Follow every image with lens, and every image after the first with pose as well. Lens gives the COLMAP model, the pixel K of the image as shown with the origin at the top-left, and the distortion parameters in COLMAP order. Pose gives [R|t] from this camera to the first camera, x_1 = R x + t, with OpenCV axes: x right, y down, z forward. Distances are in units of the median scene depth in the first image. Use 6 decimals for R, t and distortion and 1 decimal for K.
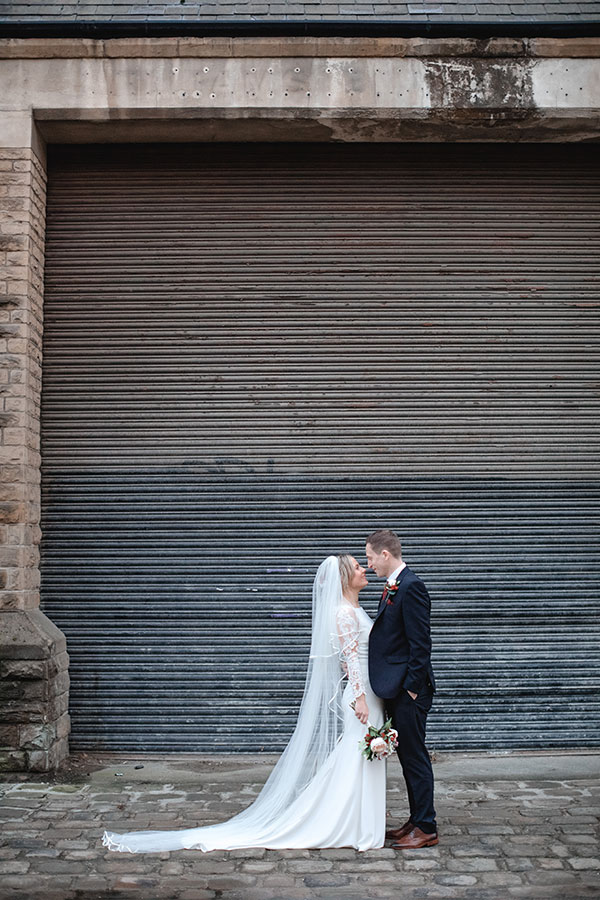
lens RADIAL K [[1272.0, 0, 307.8], [0, 1272.0, 450.1], [0, 0, 1]] dist [-0.116122, 0.000000]
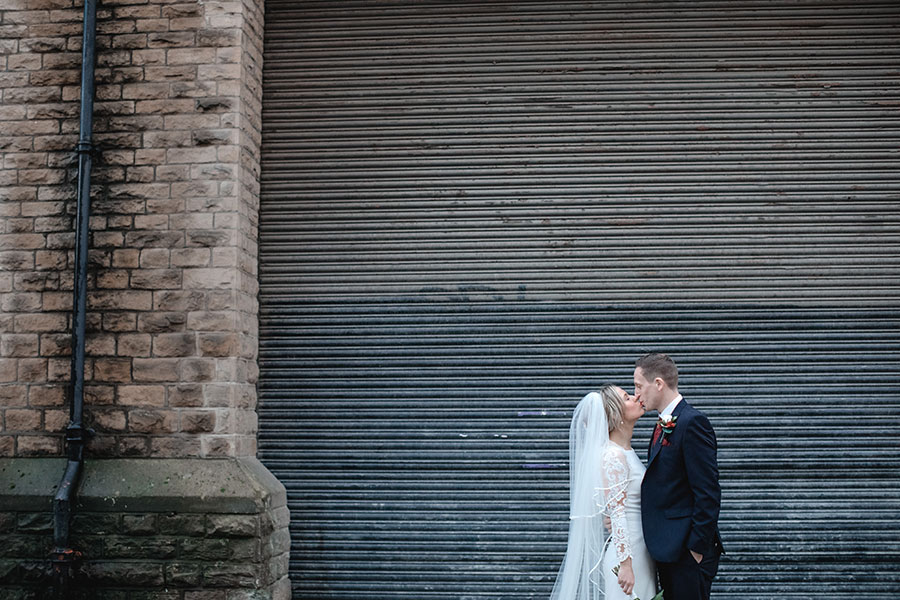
lens RADIAL K [[1272.0, 0, 446.9], [0, 1272.0, 301.6], [0, 0, 1]] dist [-0.116122, 0.000000]
pose [[0.995419, -0.005739, -0.095436, 0.002604], [0.004597, 0.999915, -0.012183, 0.028846], [0.095498, 0.011688, 0.995361, 0.136601]]
